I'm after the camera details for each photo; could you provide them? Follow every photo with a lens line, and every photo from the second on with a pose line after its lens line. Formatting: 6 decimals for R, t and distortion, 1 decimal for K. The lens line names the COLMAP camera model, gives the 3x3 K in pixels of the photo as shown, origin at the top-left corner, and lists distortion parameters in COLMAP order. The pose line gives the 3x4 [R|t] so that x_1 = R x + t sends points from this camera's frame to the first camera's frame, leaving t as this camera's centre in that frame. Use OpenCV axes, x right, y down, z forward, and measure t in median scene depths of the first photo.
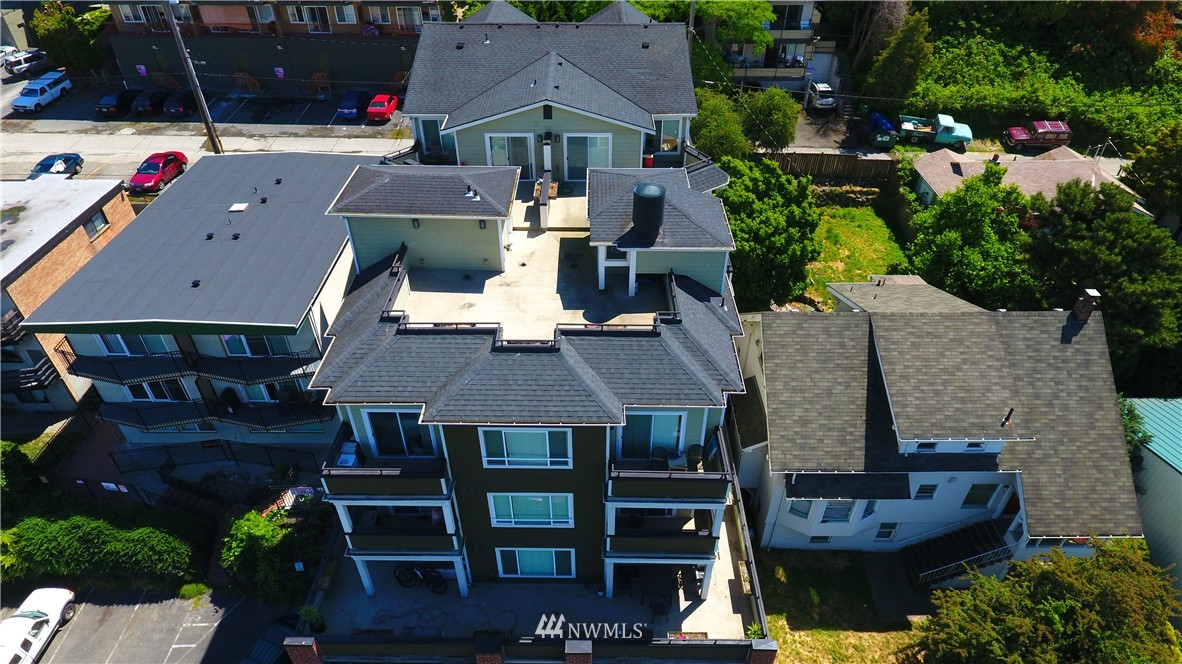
lens RADIAL K [[688.6, 0, 594.6], [0, 688.6, 327.9], [0, 0, 1]] dist [0.000081, 0.000376]
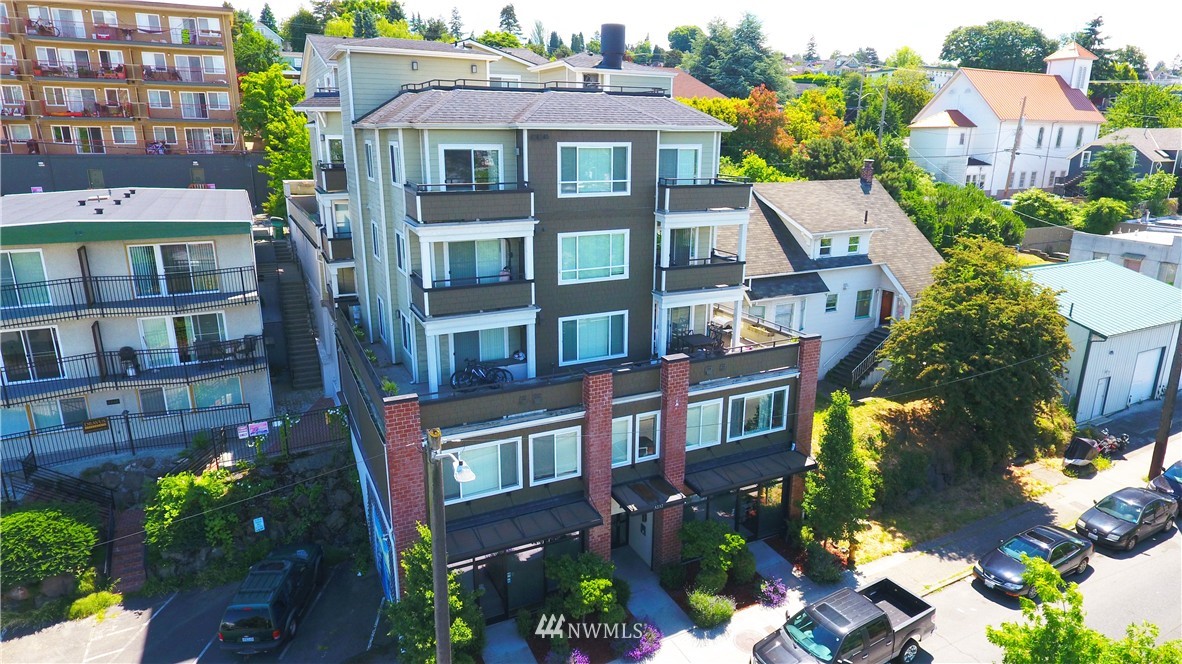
lens RADIAL K [[688.6, 0, 595.4], [0, 688.6, 331.0], [0, 0, 1]] dist [0.000081, 0.000376]
pose [[0.896010, -0.119090, 0.427766, -0.471825], [0.268161, 0.912972, -0.307527, 0.589021], [-0.353915, 0.390257, 0.849967, 0.115602]]
